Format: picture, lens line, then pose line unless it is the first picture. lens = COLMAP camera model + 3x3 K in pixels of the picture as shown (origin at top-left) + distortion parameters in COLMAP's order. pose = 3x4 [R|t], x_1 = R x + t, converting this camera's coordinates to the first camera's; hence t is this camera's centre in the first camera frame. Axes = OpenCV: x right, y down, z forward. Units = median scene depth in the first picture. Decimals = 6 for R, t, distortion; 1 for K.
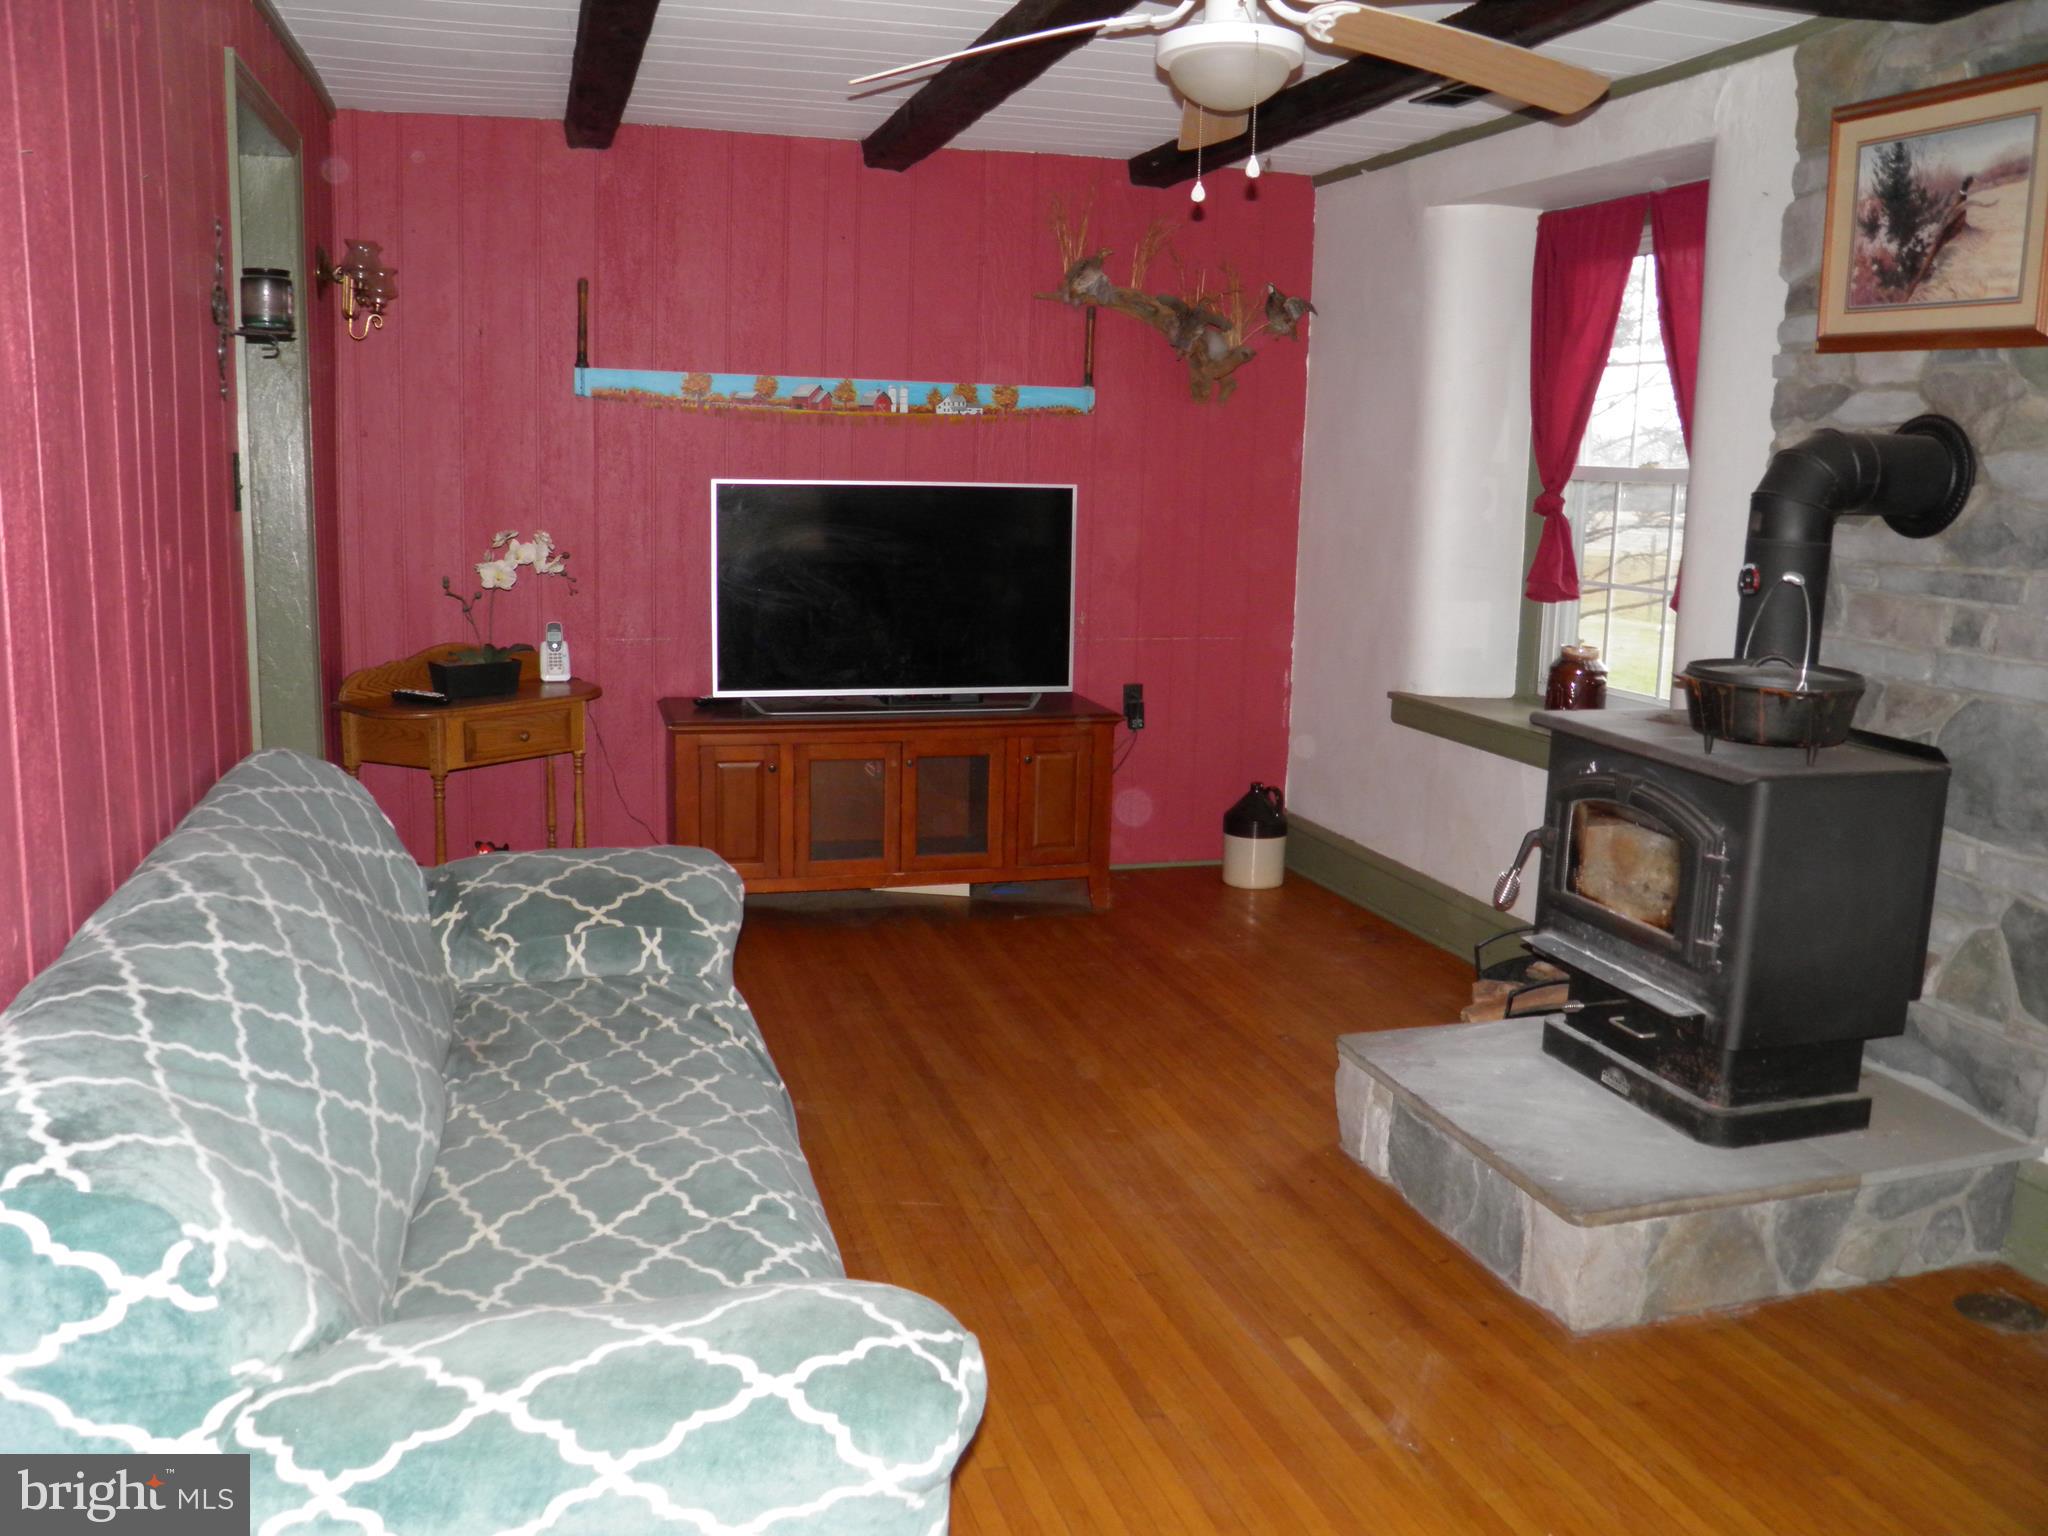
lens RADIAL K [[1698.7, 0, 1022.5], [0, 1698.7, 769.5], [0, 0, 1]] dist [-0.146926, 0.099674]
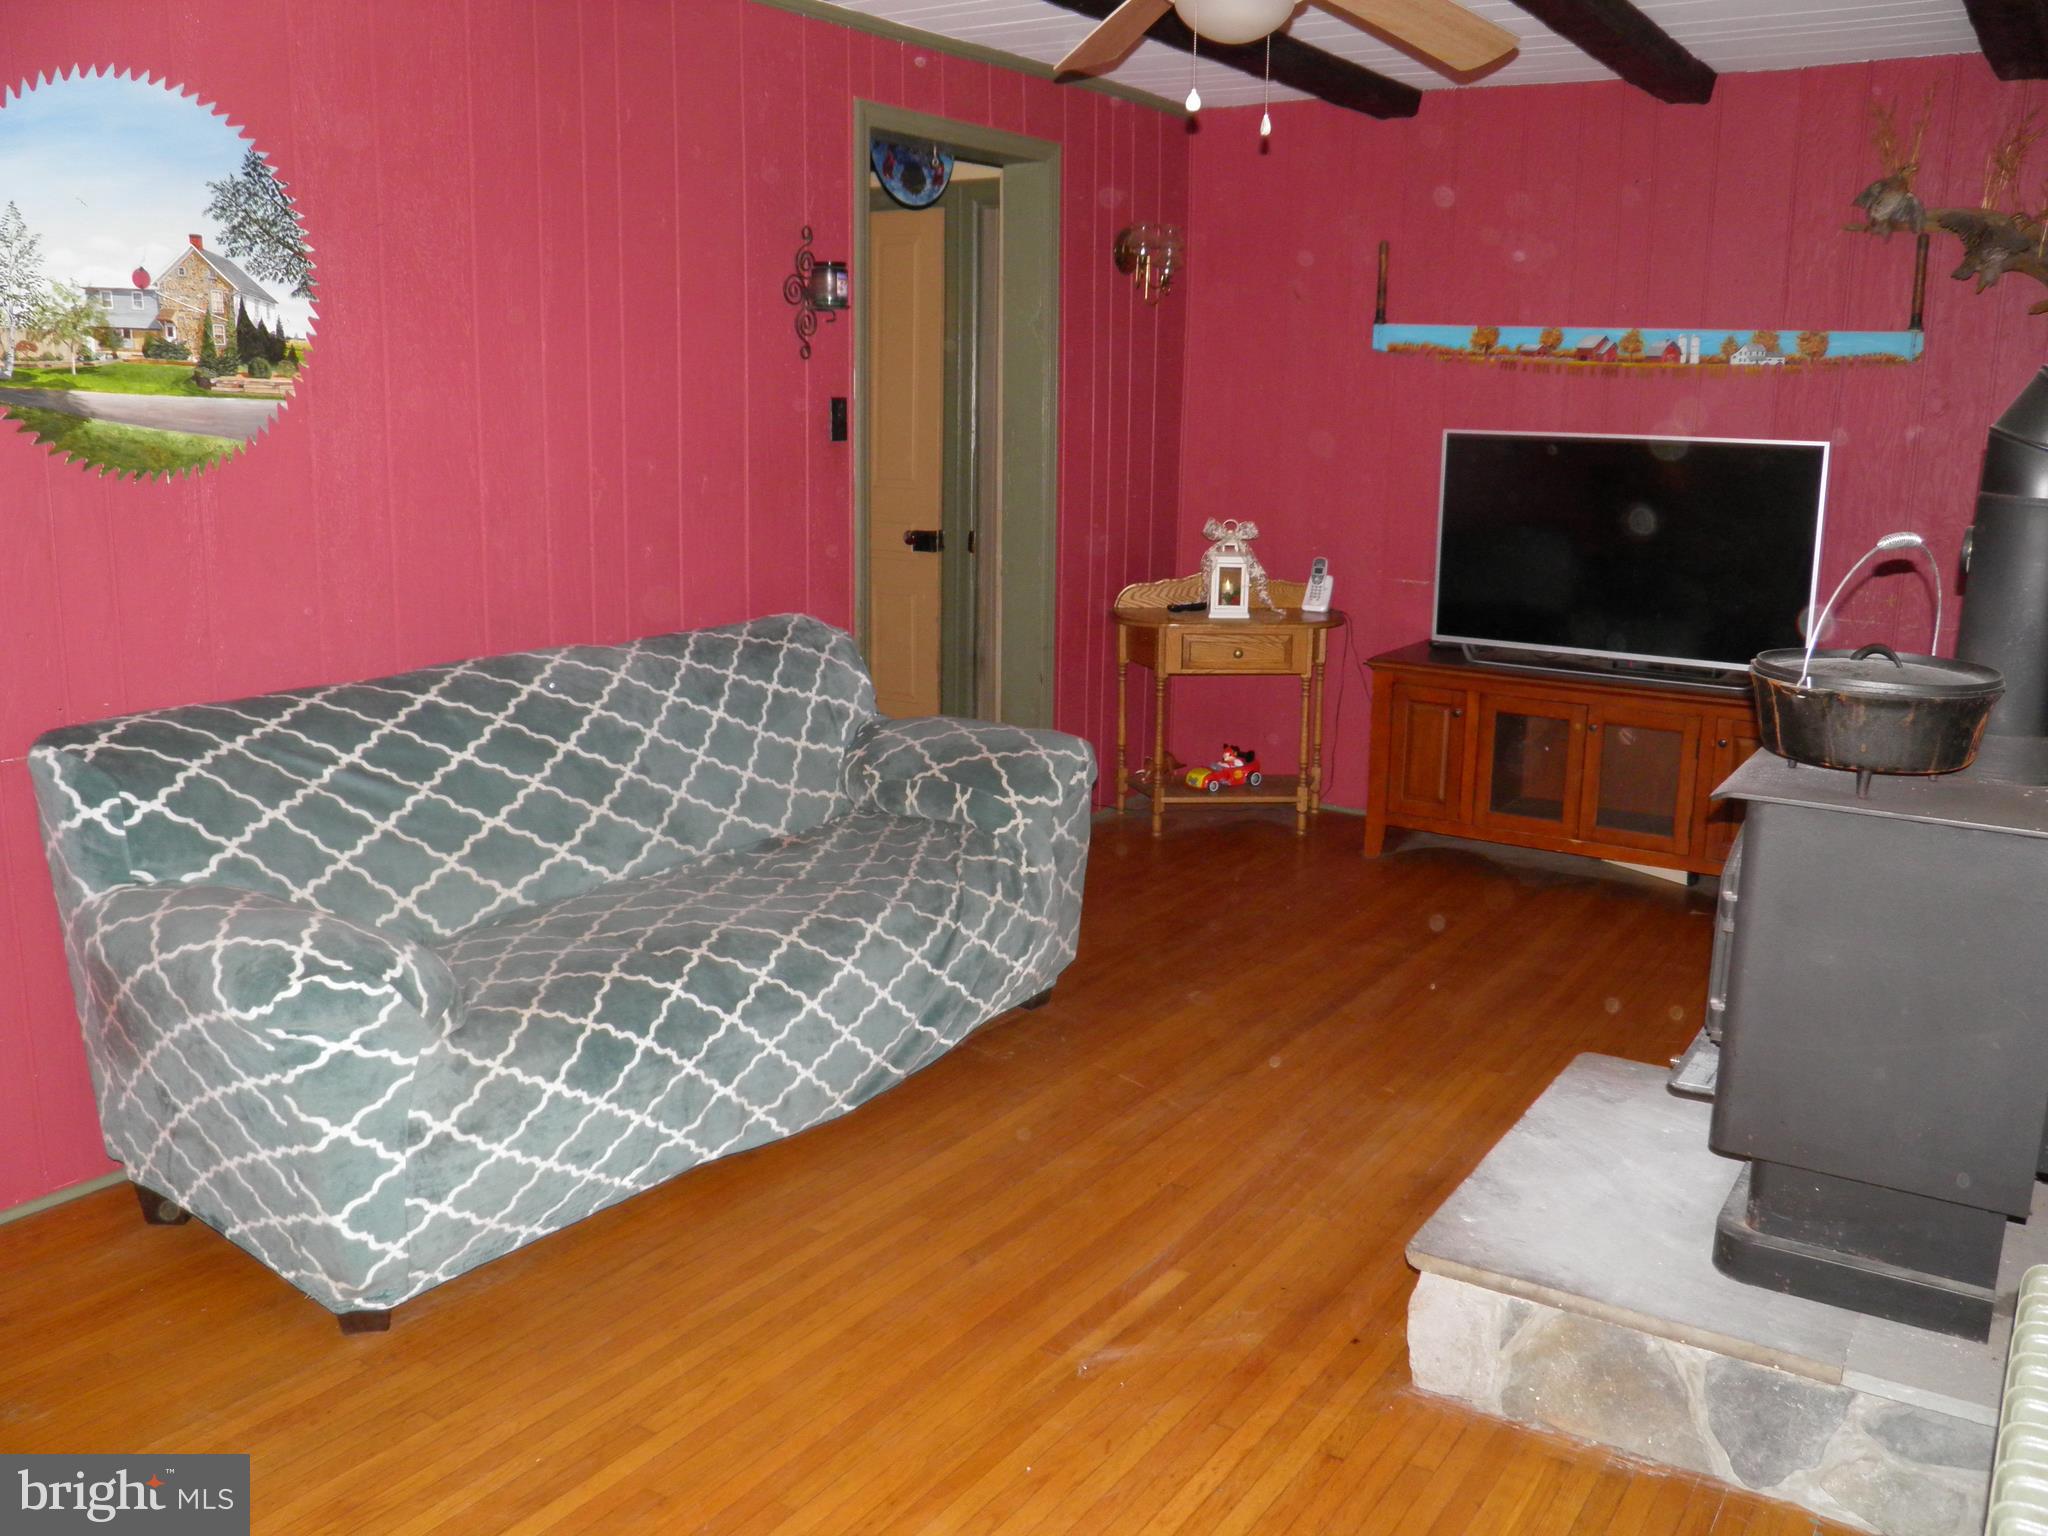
lens RADIAL K [[1698.7, 0, 1024.4], [0, 1698.7, 772.7], [0, 0, 1]] dist [-0.146926, 0.099674]
pose [[0.644329, 0.148833, -0.750126, 0.691356], [-0.133613, 0.987701, 0.081203, -0.020139], [0.752986, 0.047905, 0.656291, 0.216970]]
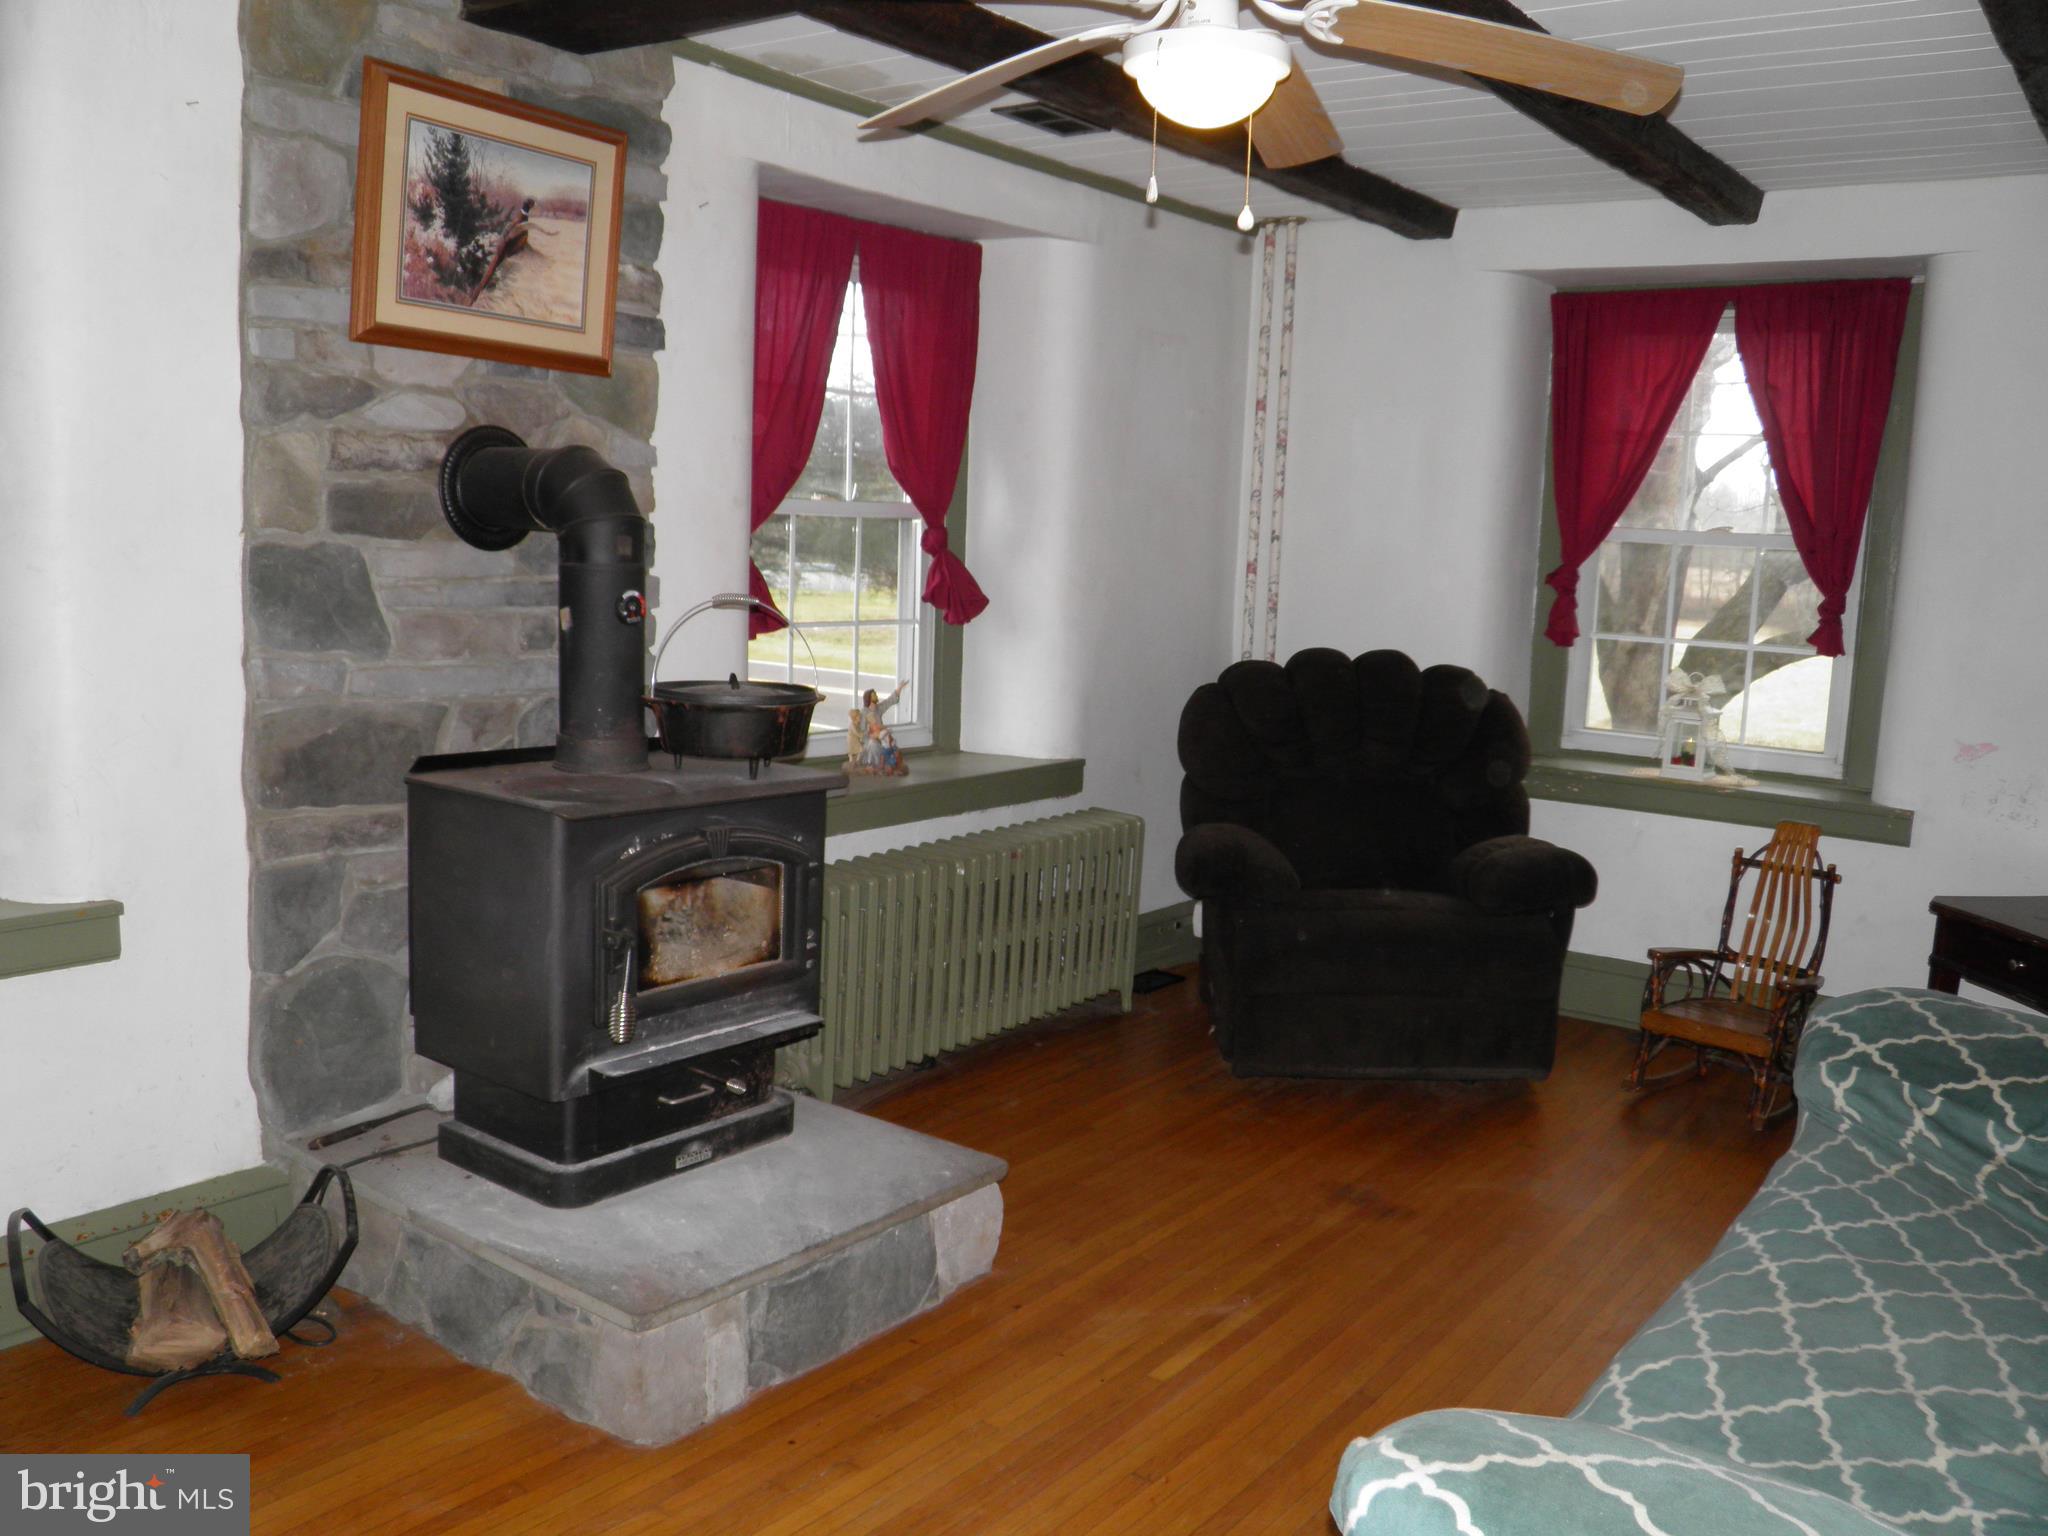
lens RADIAL K [[1698.7, 0, 1029.2], [0, 1698.7, 766.9], [0, 0, 1]] dist [-0.146926, 0.099674]
pose [[-0.601345, -0.157633, 0.783286, -0.452588], [0.083769, 0.962504, 0.258010, -0.245903], [-0.794586, 0.220768, -0.565592, 1.325183]]
